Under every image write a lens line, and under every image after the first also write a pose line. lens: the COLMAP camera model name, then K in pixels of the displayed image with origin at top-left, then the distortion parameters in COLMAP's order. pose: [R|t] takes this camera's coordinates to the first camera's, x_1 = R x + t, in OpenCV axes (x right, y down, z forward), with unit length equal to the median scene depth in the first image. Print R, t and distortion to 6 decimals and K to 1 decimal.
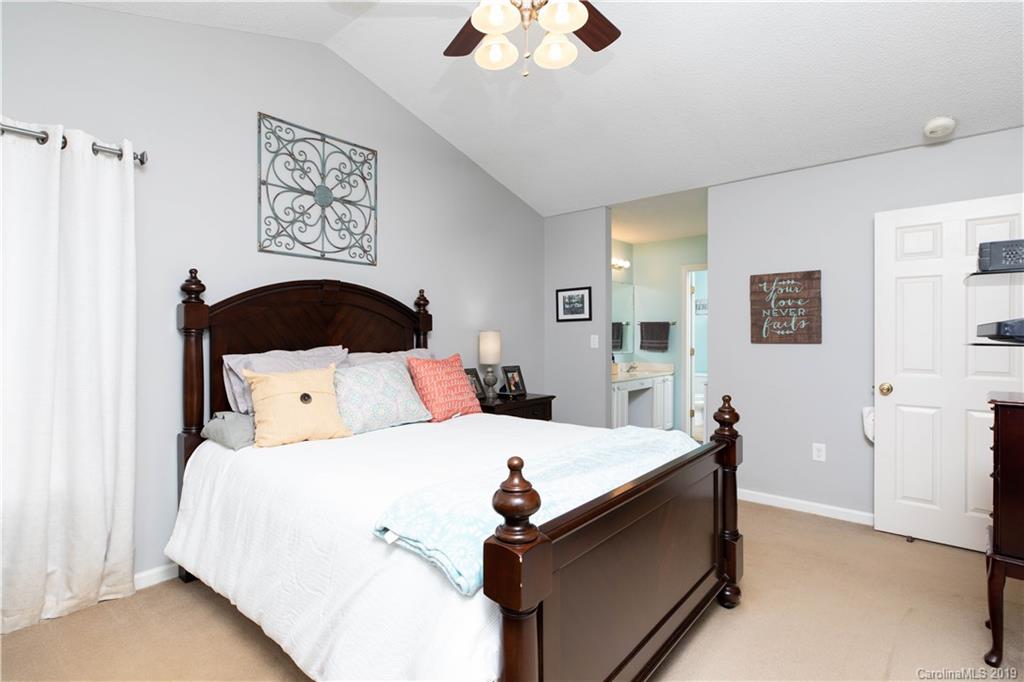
lens RADIAL K [[518.4, 0, 514.1], [0, 518.4, 336.1], [0, 0, 1]] dist [0.002091, 0.000025]
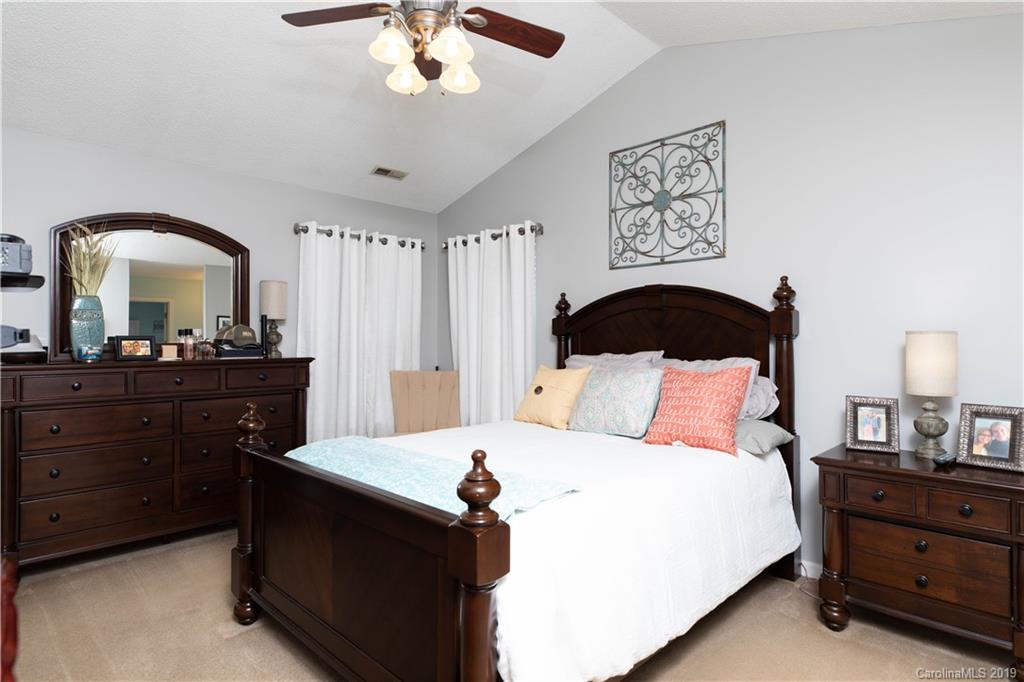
lens RADIAL K [[553.9, 0, 516.7], [0, 553.9, 341.9], [0, 0, 1]] dist [-0.001654, -0.001012]
pose [[-0.096055, 0.000368, -0.995376, 0.696612], [-0.006522, 0.999978, 0.000999, 0.002471], [0.995355, 0.006588, -0.096051, 0.799229]]
